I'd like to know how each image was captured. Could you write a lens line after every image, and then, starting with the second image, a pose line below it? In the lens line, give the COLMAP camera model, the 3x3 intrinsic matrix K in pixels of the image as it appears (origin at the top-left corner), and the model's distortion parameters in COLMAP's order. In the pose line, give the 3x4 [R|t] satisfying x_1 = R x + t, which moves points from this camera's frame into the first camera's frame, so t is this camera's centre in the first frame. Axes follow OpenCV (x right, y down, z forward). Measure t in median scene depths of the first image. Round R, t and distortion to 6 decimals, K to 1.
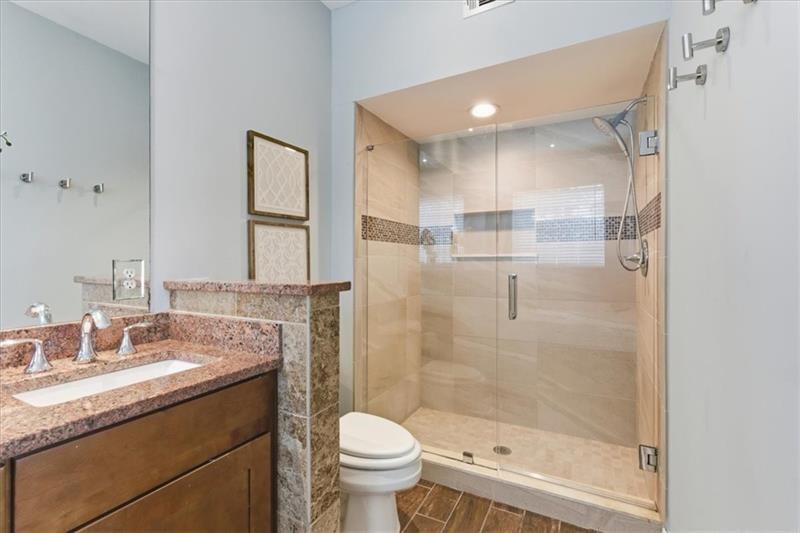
lens RADIAL K [[362.9, 0, 399.8], [0, 362.9, 262.5], [0, 0, 1]] dist [-0.003854, 0.002853]
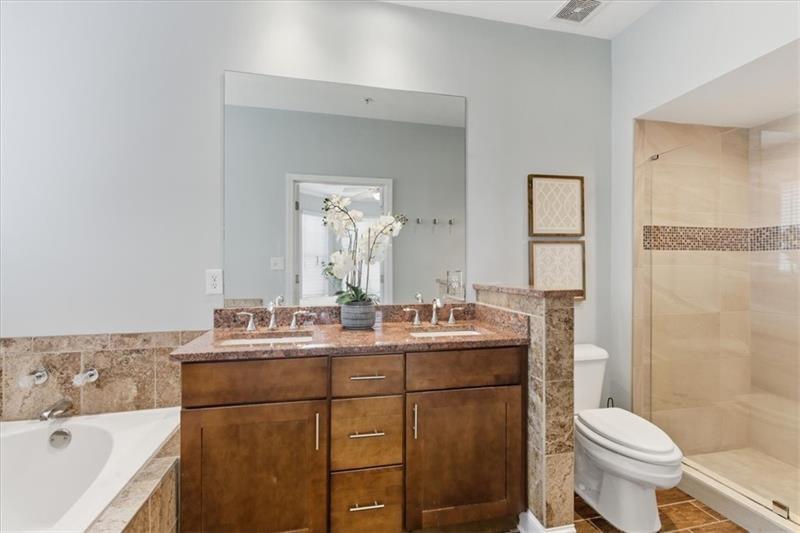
lens RADIAL K [[362.9, 0, 401.6], [0, 362.9, 265.9], [0, 0, 1]] dist [-0.003854, 0.002853]
pose [[0.647947, 0.000751, -0.761685, 0.437251], [-0.000856, 1.000000, 0.000258, -0.033147], [0.761685, 0.000484, 0.647947, -0.343090]]
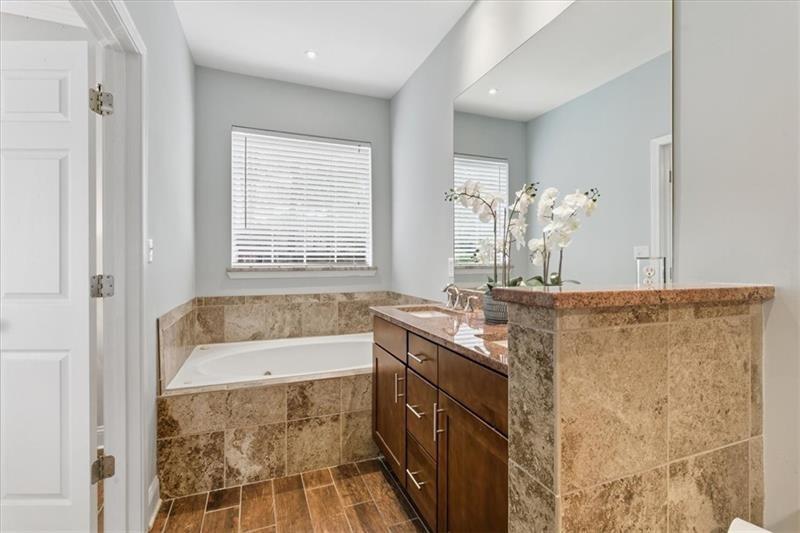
lens RADIAL K [[362.9, 0, 400.5], [0, 362.9, 262.3], [0, 0, 1]] dist [-0.003854, 0.002853]
pose [[-0.651097, 0.004197, -0.758983, 0.445385], [0.002876, 0.999991, 0.003062, 0.001722], [0.758989, -0.000190, -0.651103, 1.195770]]
